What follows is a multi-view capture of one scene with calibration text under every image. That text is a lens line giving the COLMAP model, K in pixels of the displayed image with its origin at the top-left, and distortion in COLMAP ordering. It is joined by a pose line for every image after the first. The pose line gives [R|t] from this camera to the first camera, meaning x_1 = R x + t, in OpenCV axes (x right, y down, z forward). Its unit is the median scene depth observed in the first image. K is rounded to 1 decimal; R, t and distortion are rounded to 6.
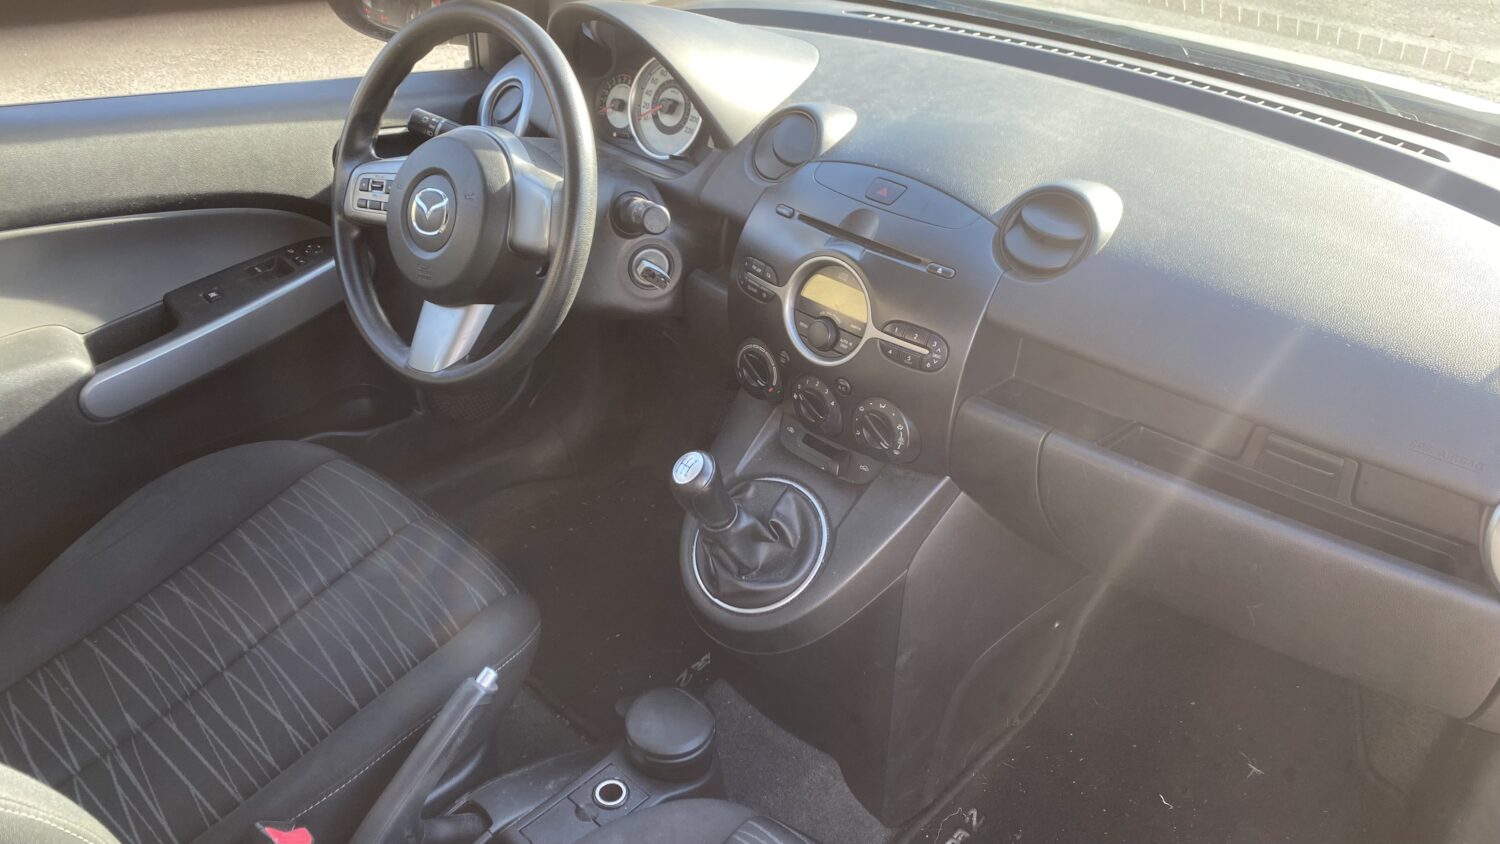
lens RADIAL K [[1150.1, 0, 750.0], [0, 1150.1, 422.0], [0, 0, 1]] dist [0.005409, -0.002727]
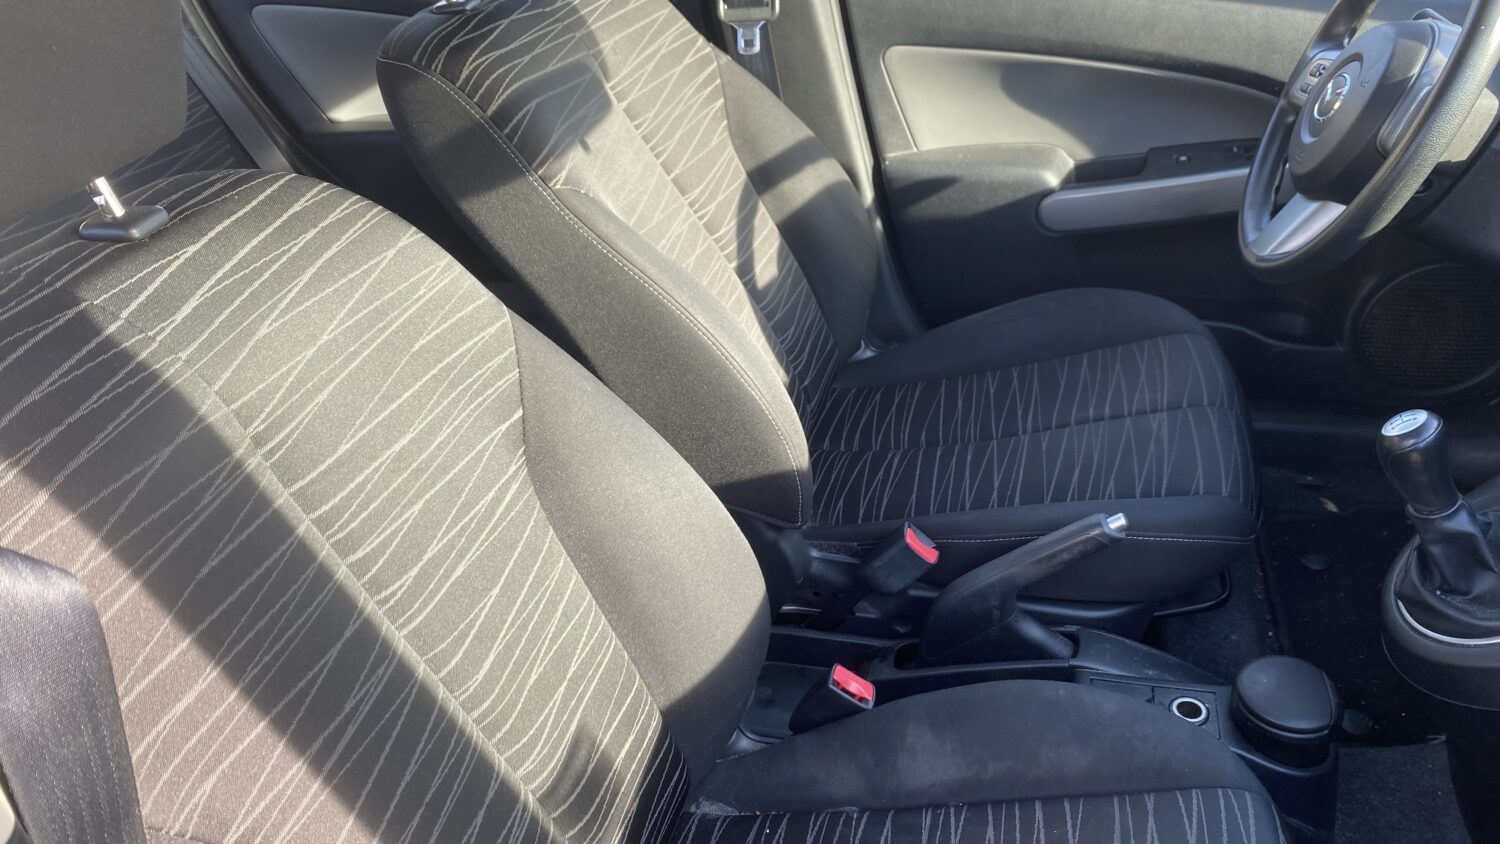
lens RADIAL K [[1150.1, 0, 750.0], [0, 1150.1, 422.0], [0, 0, 1]] dist [0.005409, -0.002727]
pose [[0.482134, 0.403072, -0.777868, 0.333271], [-0.383864, 0.895306, 0.226001, 0.029027], [0.787525, 0.189633, 0.586383, 0.097143]]
